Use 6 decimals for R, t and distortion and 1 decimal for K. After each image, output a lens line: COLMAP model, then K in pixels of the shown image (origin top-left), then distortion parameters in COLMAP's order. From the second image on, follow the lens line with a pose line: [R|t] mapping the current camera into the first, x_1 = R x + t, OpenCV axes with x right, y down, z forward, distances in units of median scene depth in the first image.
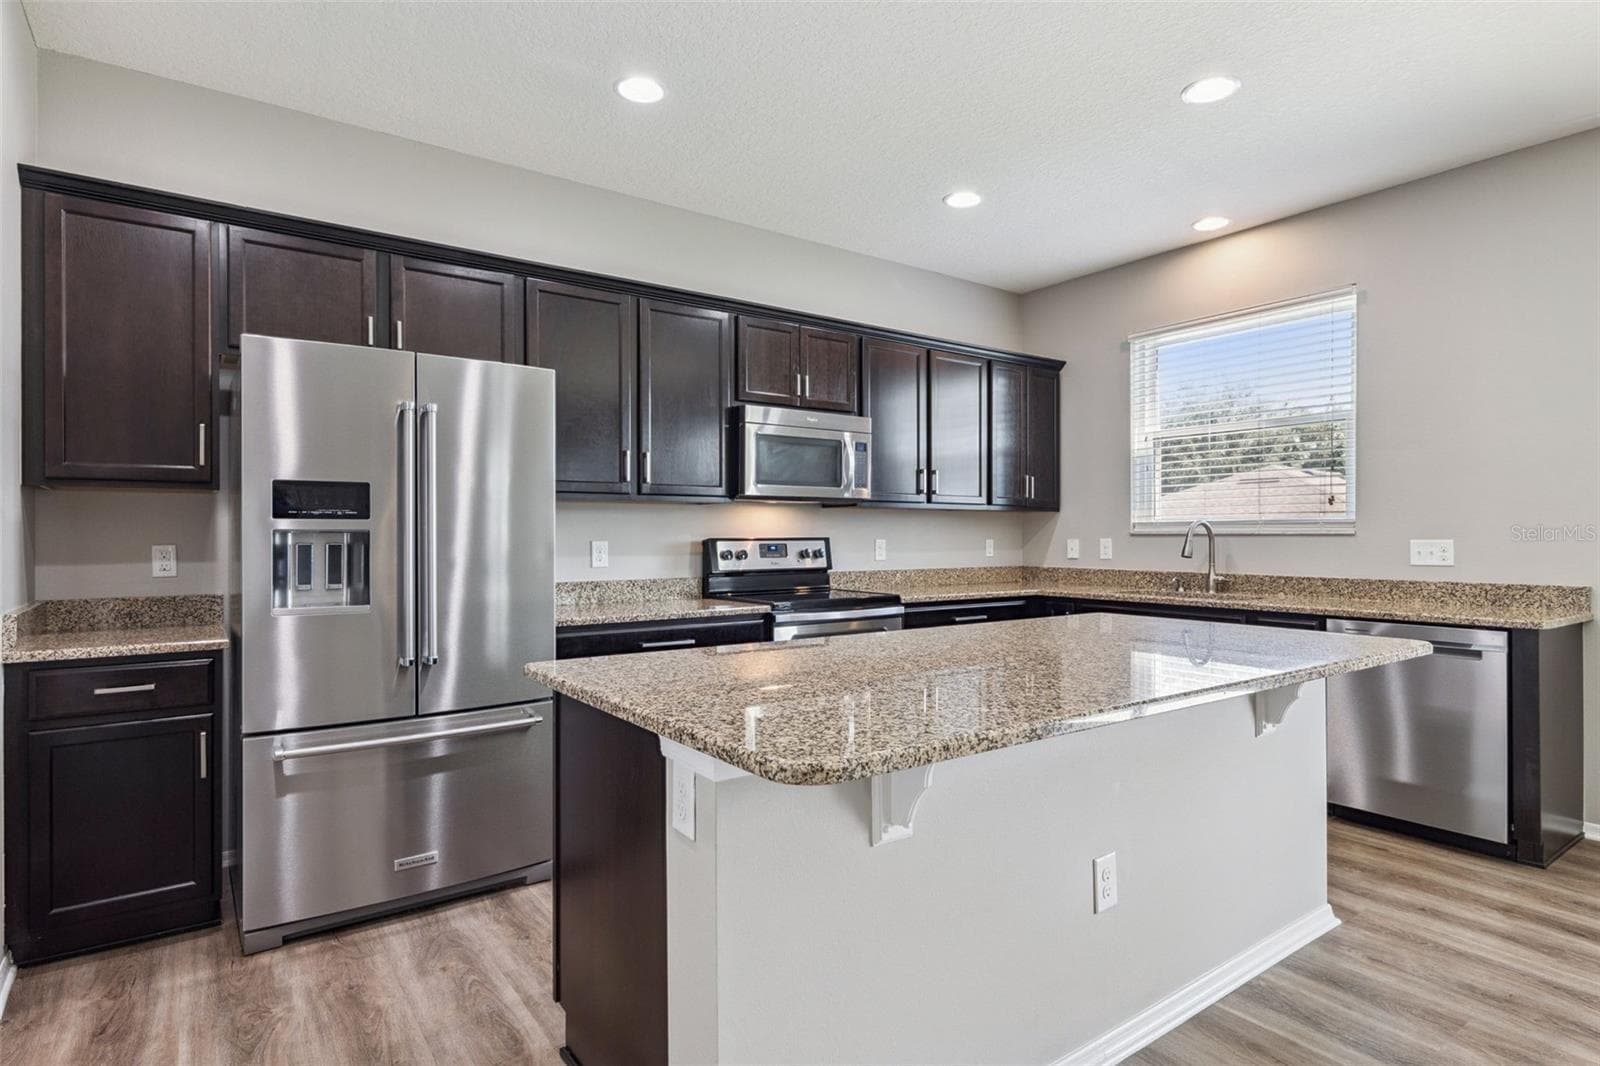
lens RADIAL K [[829.0, 0, 799.2], [0, 829.0, 538.7], [0, 0, 1]] dist [-0.005697, -0.000782]
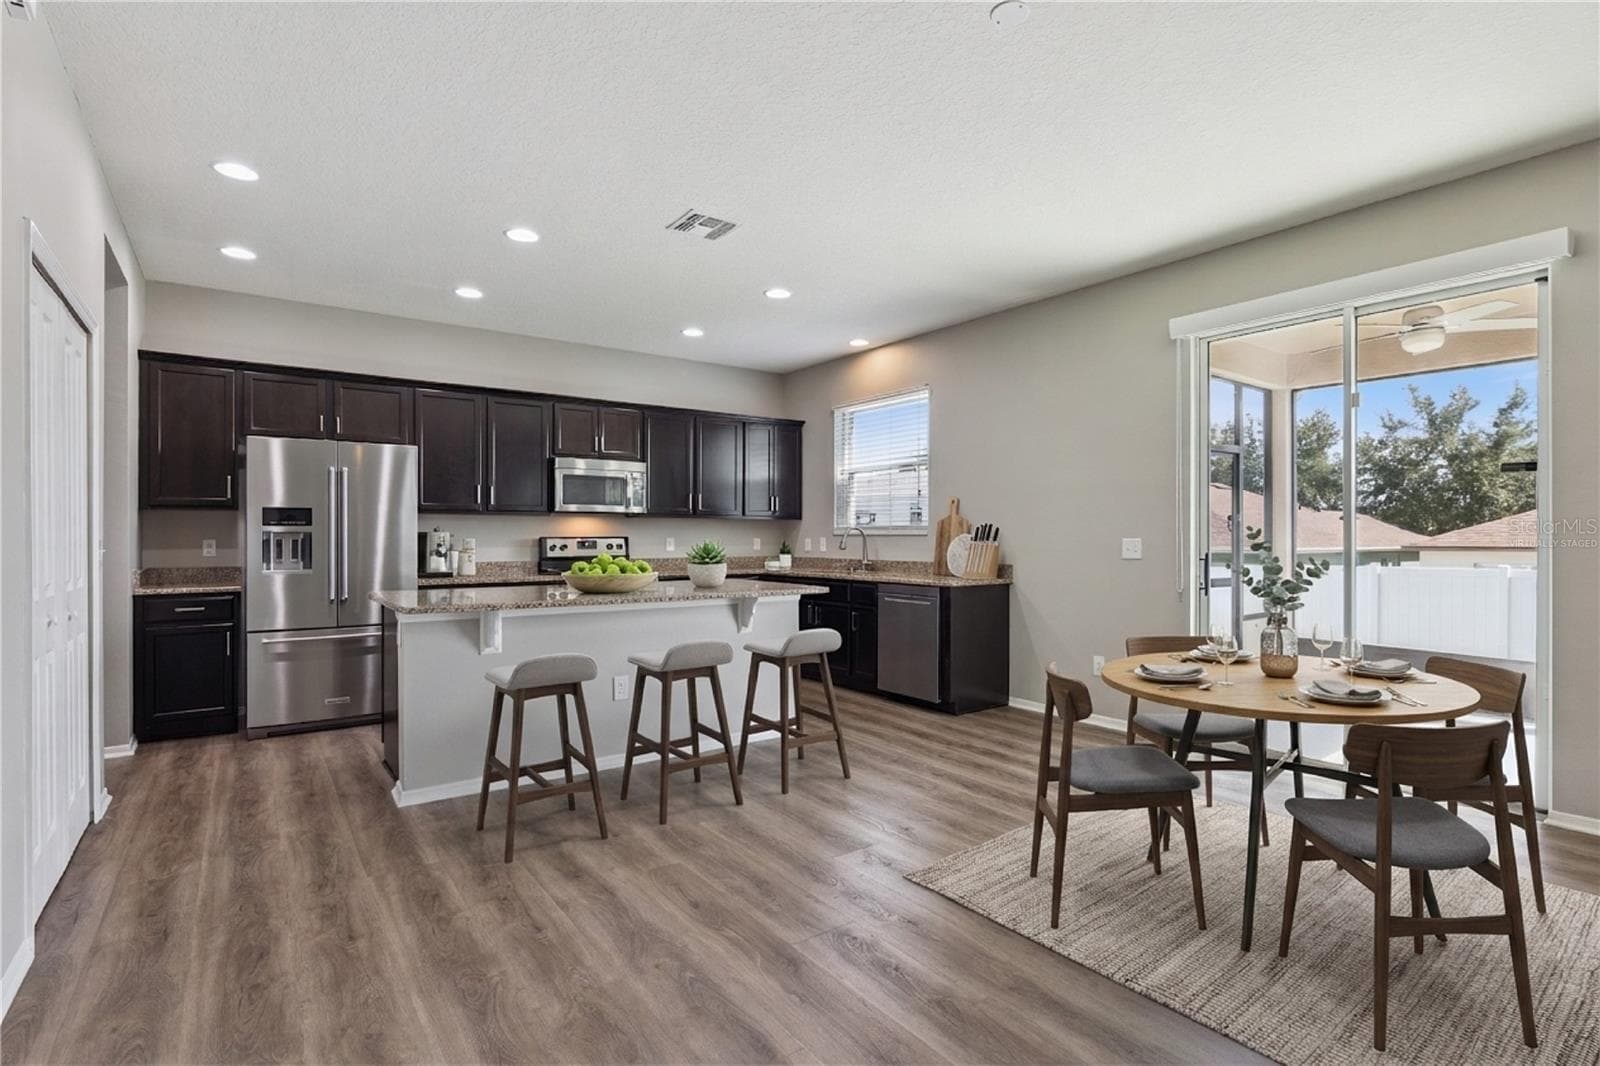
lens RADIAL K [[774.3, 0, 801.9], [0, 774.3, 535.5], [0, 0, 1]] dist [-0.009882, 0.001350]
pose [[0.999981, 0.001103, 0.006146, 0.446513], [-0.001062, 0.999978, -0.006618, 0.006912], [-0.006153, 0.006611, 0.999959, -0.597554]]
